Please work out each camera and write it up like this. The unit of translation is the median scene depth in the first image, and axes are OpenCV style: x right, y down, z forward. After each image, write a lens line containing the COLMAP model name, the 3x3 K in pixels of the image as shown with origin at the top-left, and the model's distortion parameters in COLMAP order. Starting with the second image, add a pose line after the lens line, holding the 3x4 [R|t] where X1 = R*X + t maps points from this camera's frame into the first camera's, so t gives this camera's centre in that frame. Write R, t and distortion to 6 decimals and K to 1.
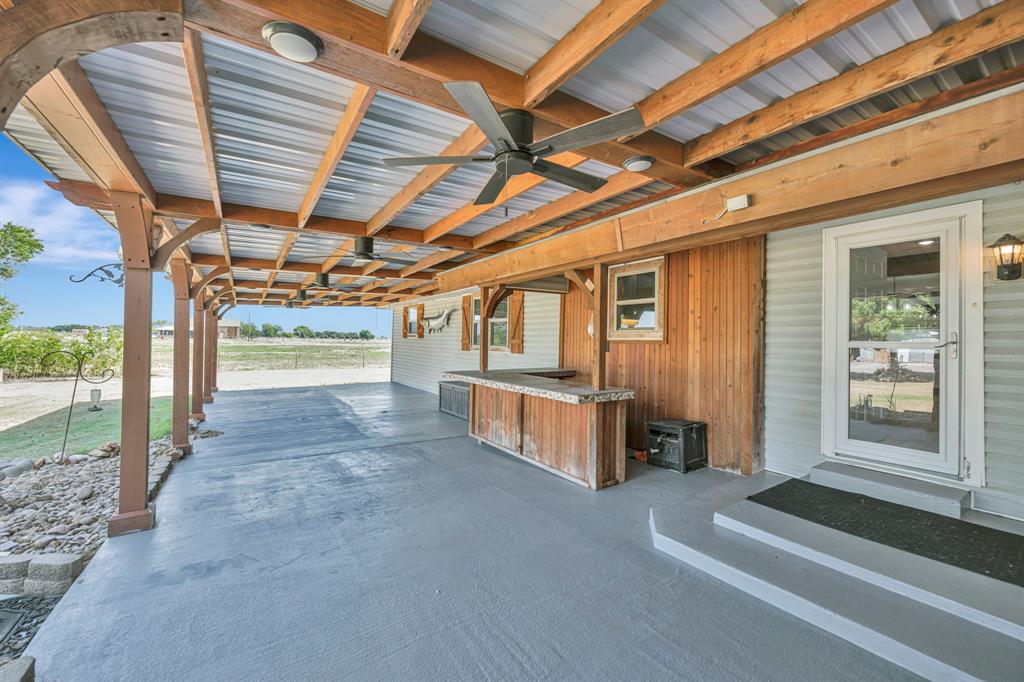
lens RADIAL K [[405.7, 0, 512.0], [0, 405.7, 341.0], [0, 0, 1]] dist [-0.000519, -0.000029]
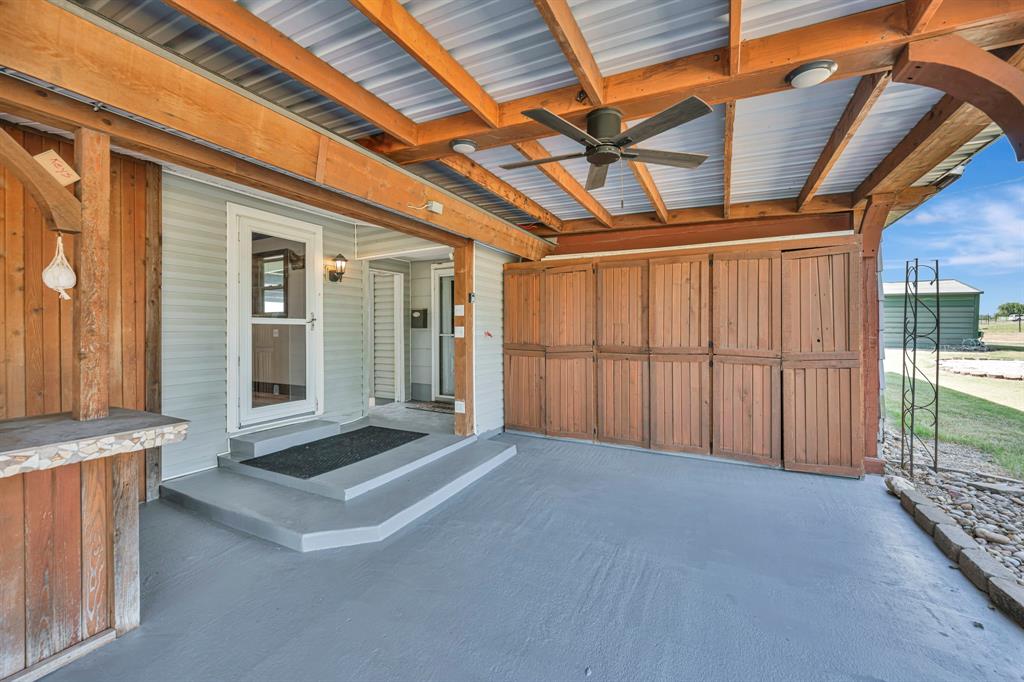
lens RADIAL K [[402.2, 0, 527.2], [0, 402.2, 328.3], [0, 0, 1]] dist [-0.000511, -0.000039]
pose [[-0.505765, -0.005265, 0.862655, -0.390623], [0.001143, 0.999976, 0.006773, 0.020190], [-0.862671, 0.004411, -0.505747, 0.786844]]
